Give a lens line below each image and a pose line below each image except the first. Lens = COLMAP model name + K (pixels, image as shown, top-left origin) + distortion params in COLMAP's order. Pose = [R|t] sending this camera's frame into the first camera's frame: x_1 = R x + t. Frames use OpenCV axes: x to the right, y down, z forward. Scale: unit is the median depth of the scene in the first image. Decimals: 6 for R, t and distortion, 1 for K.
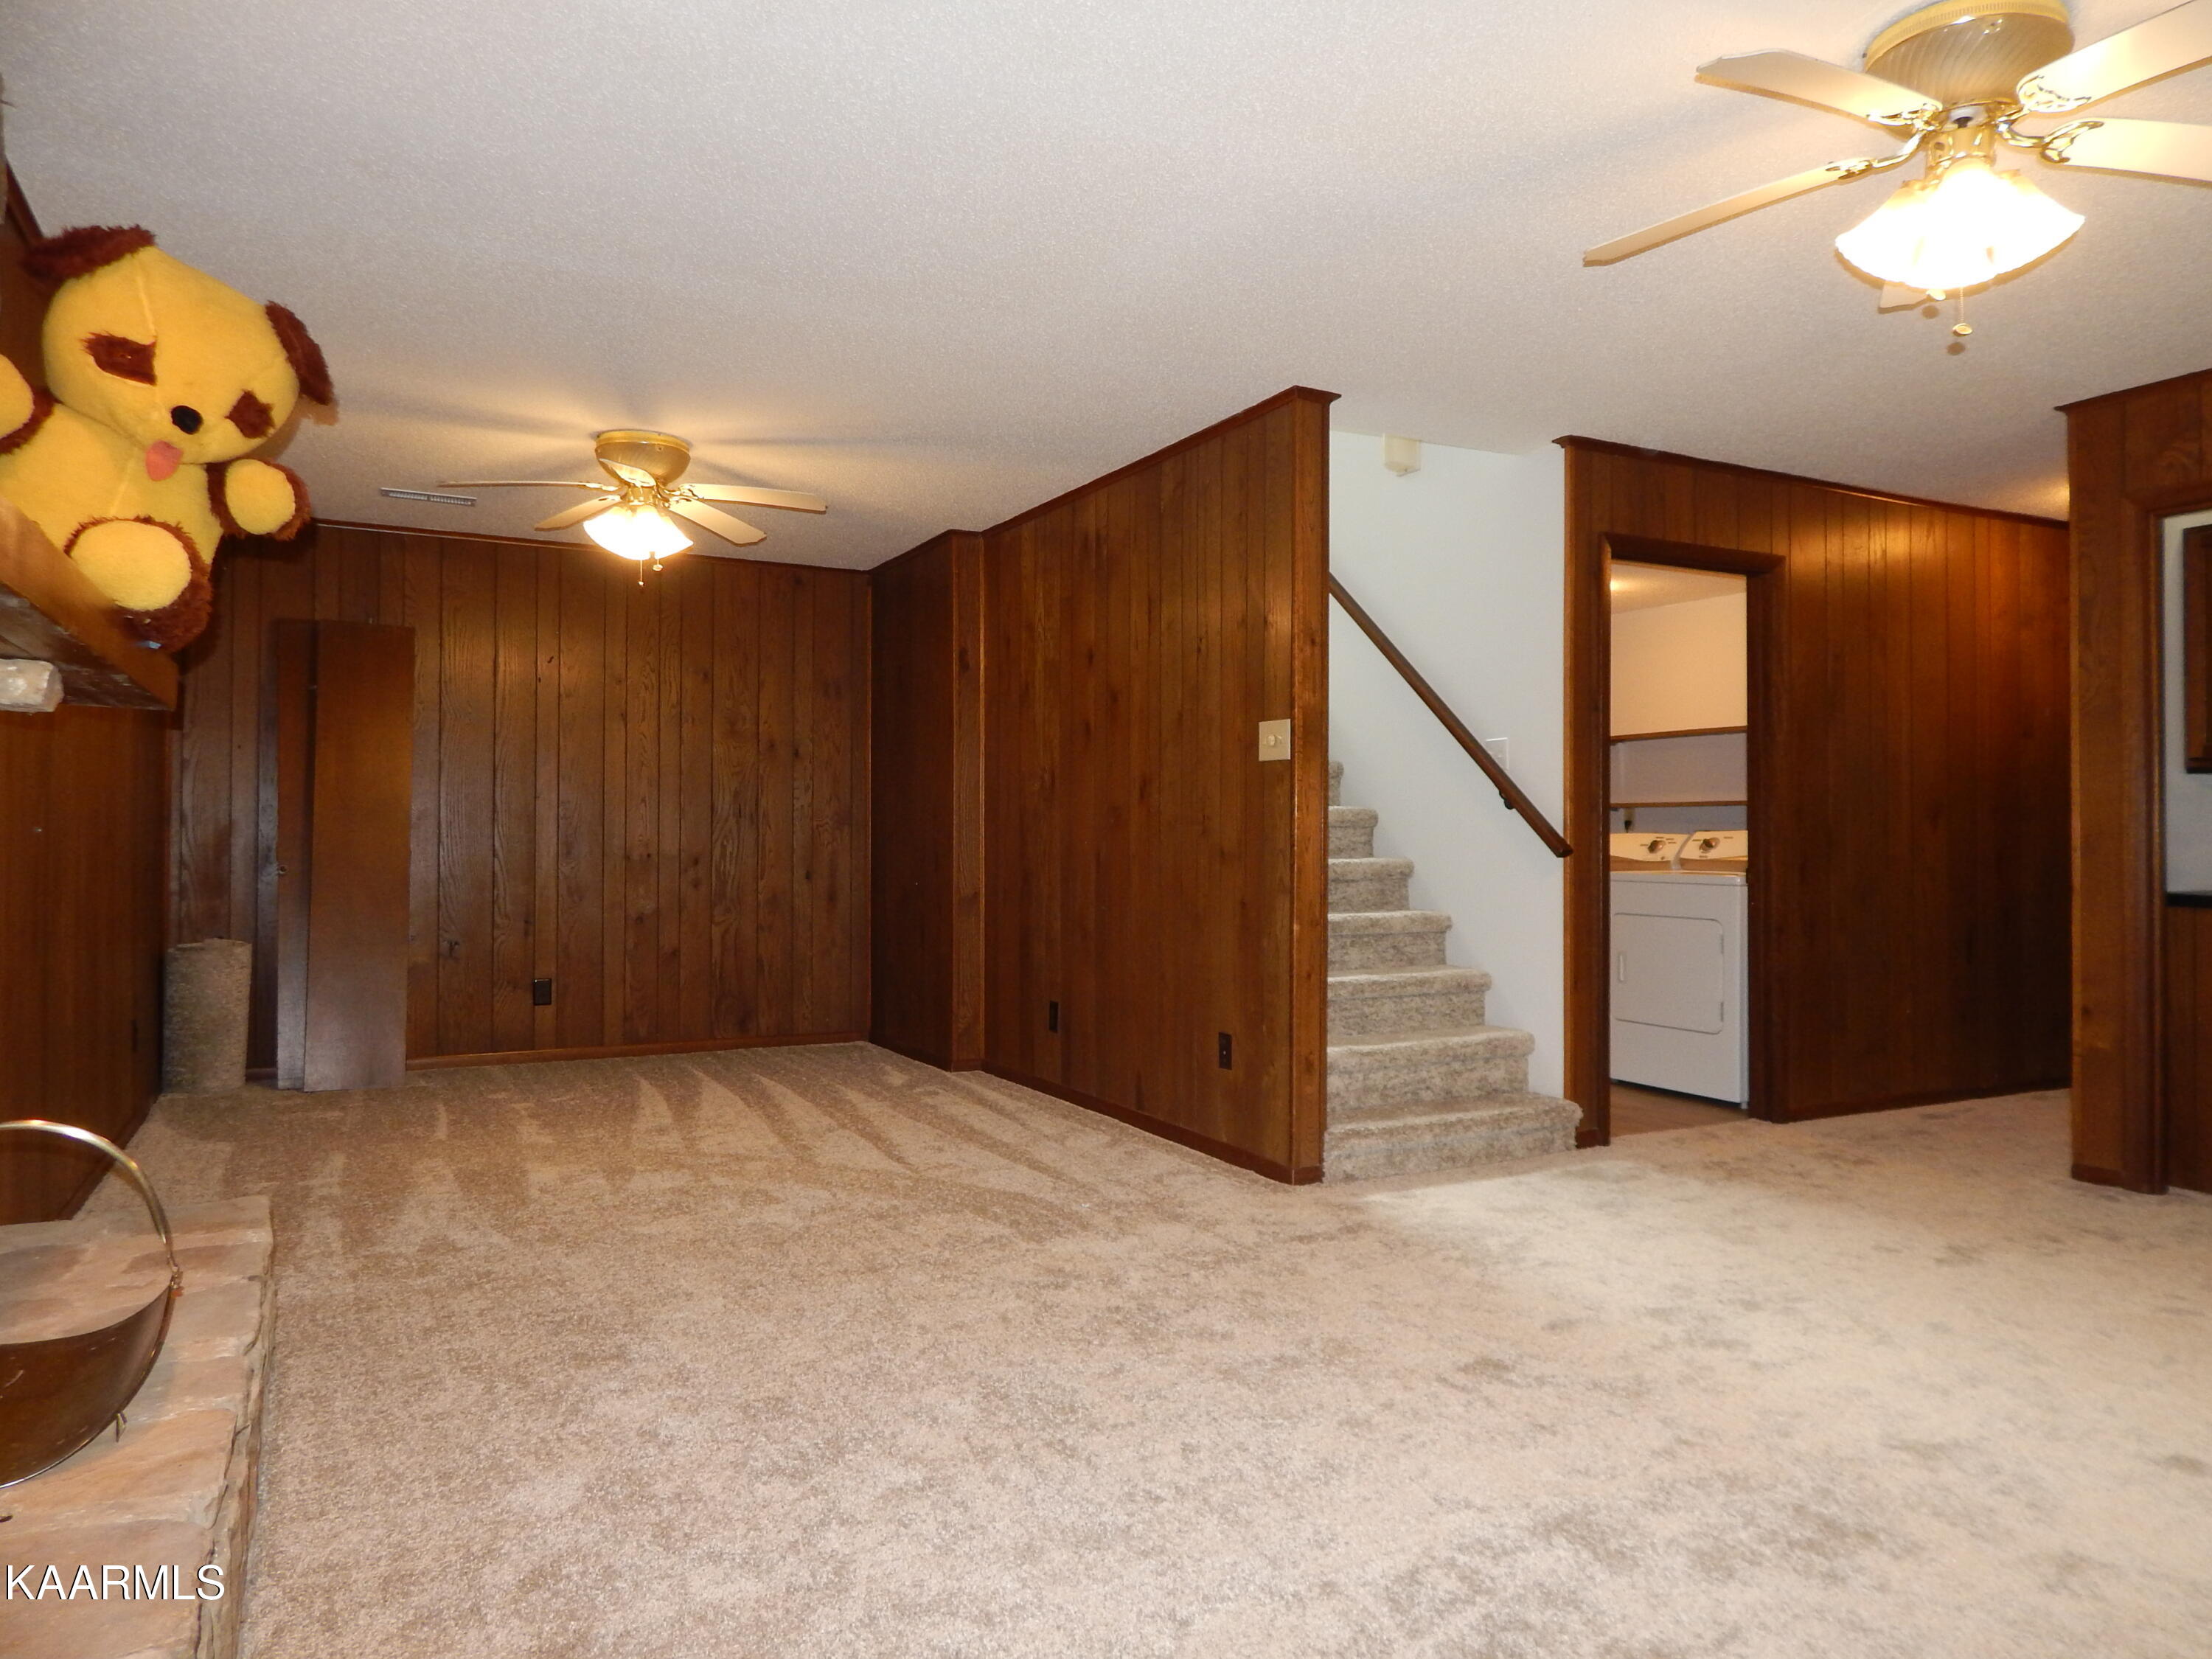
lens RADIAL K [[1466.3, 0, 1107.6], [0, 1466.3, 825.9], [0, 0, 1]] dist [0.007107, -0.009387]
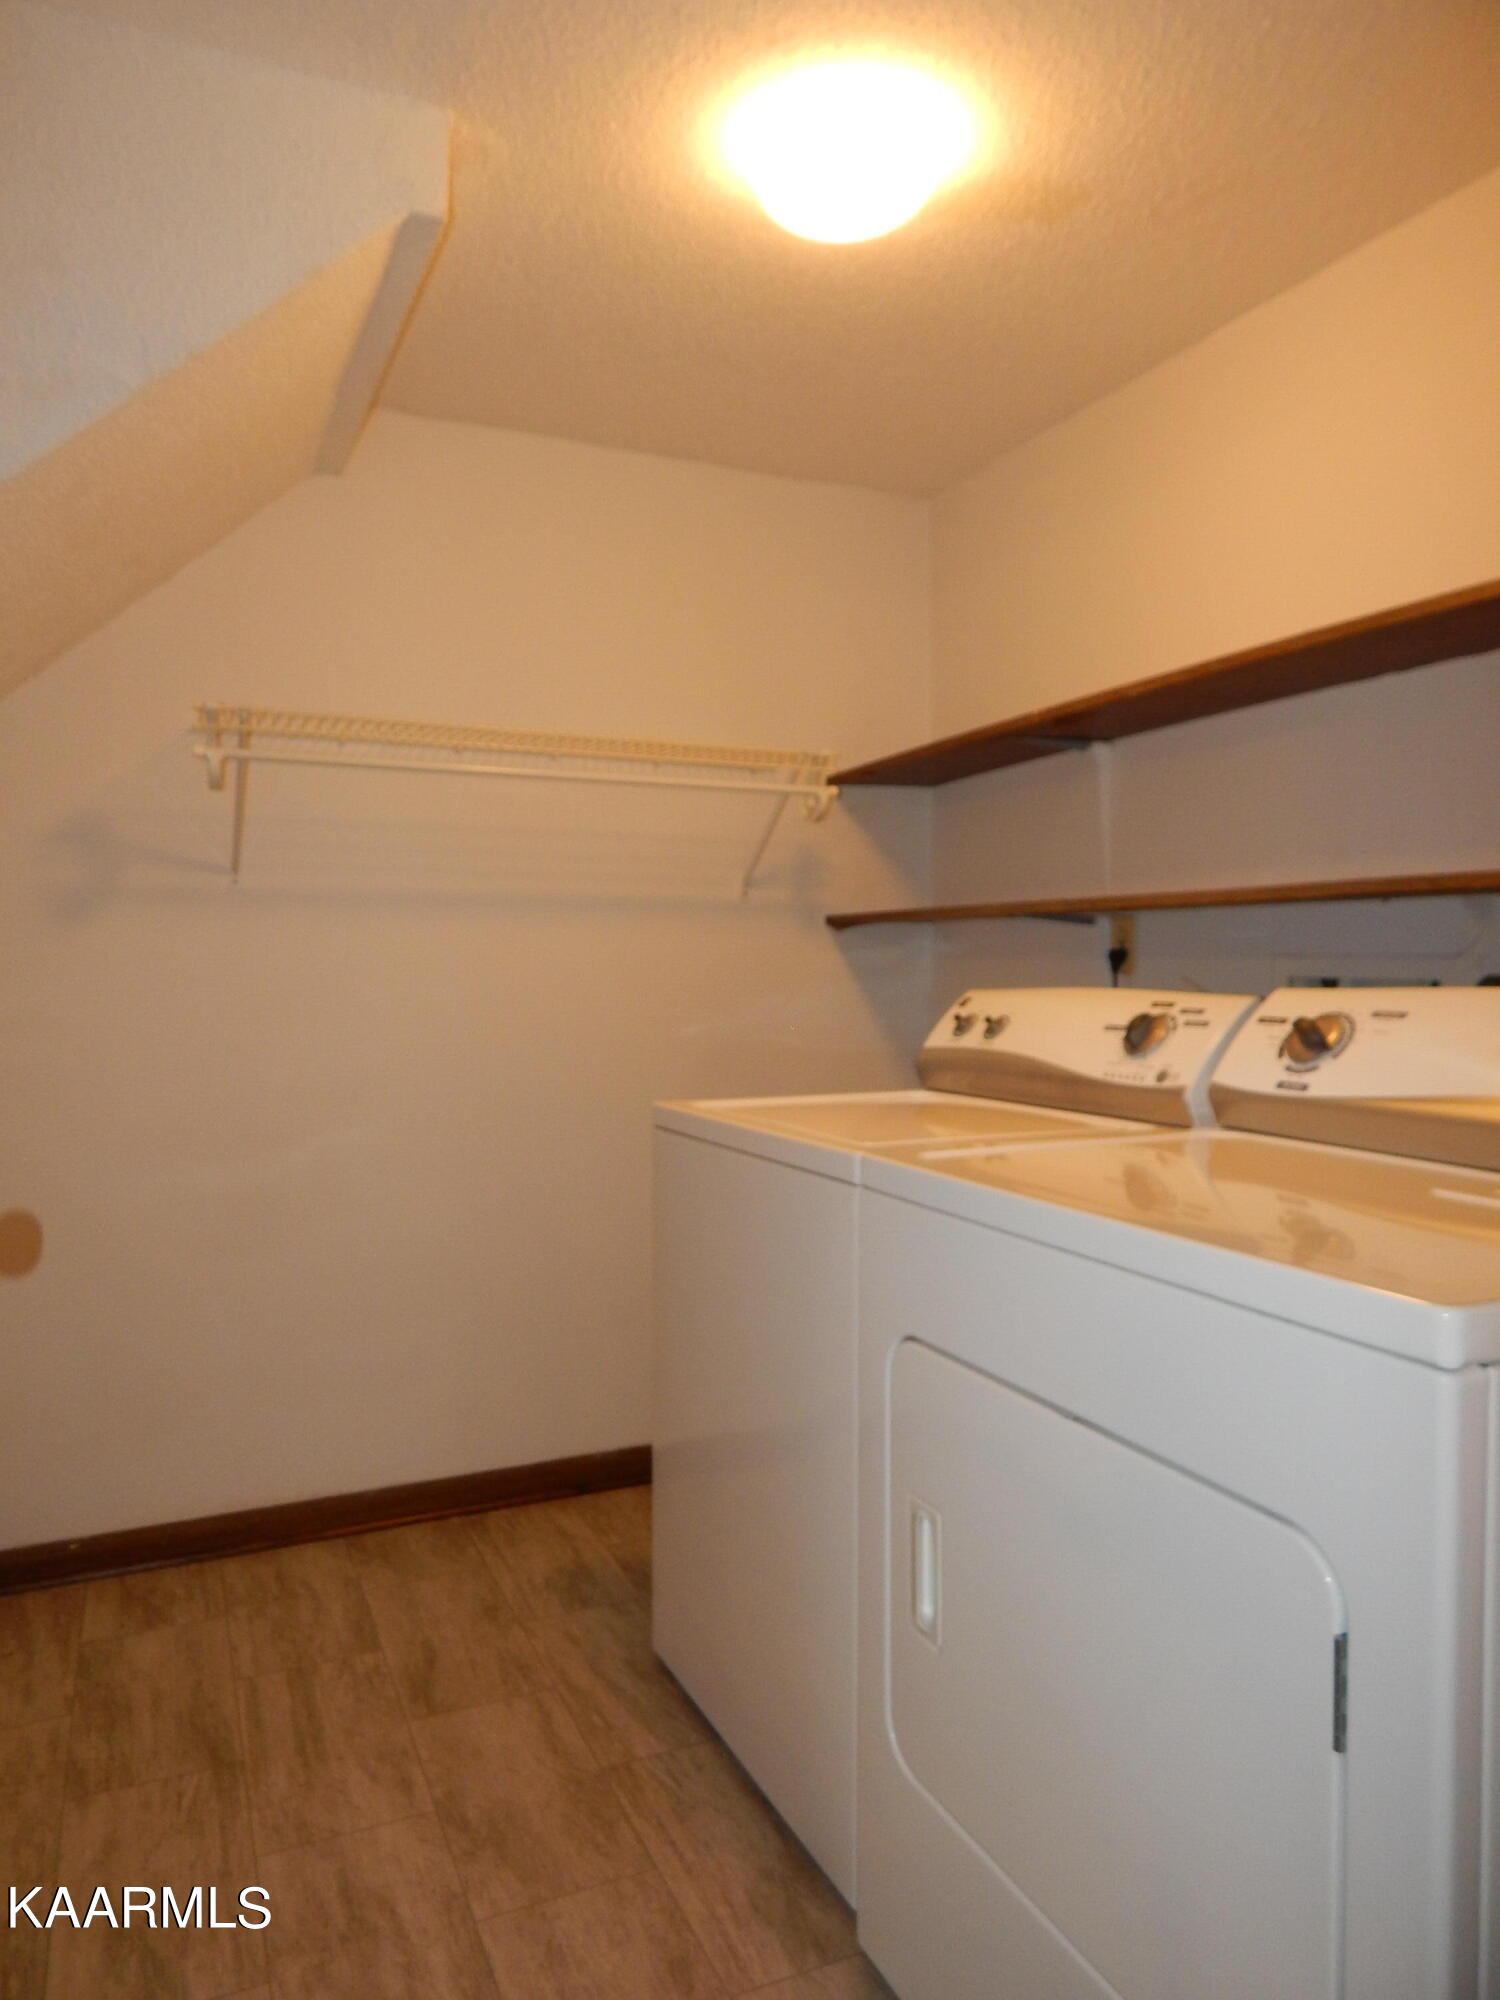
lens RADIAL K [[1325.8, 0, 751.3], [0, 1325.8, 994.6], [0, 0, 1]] dist [0.007107, -0.009387]
pose [[0.997933, 0.004758, -0.064085, 0.452936], [-0.002796, 0.999526, 0.030660, -0.003311], [0.064200, -0.030418, 0.997473, 1.058679]]
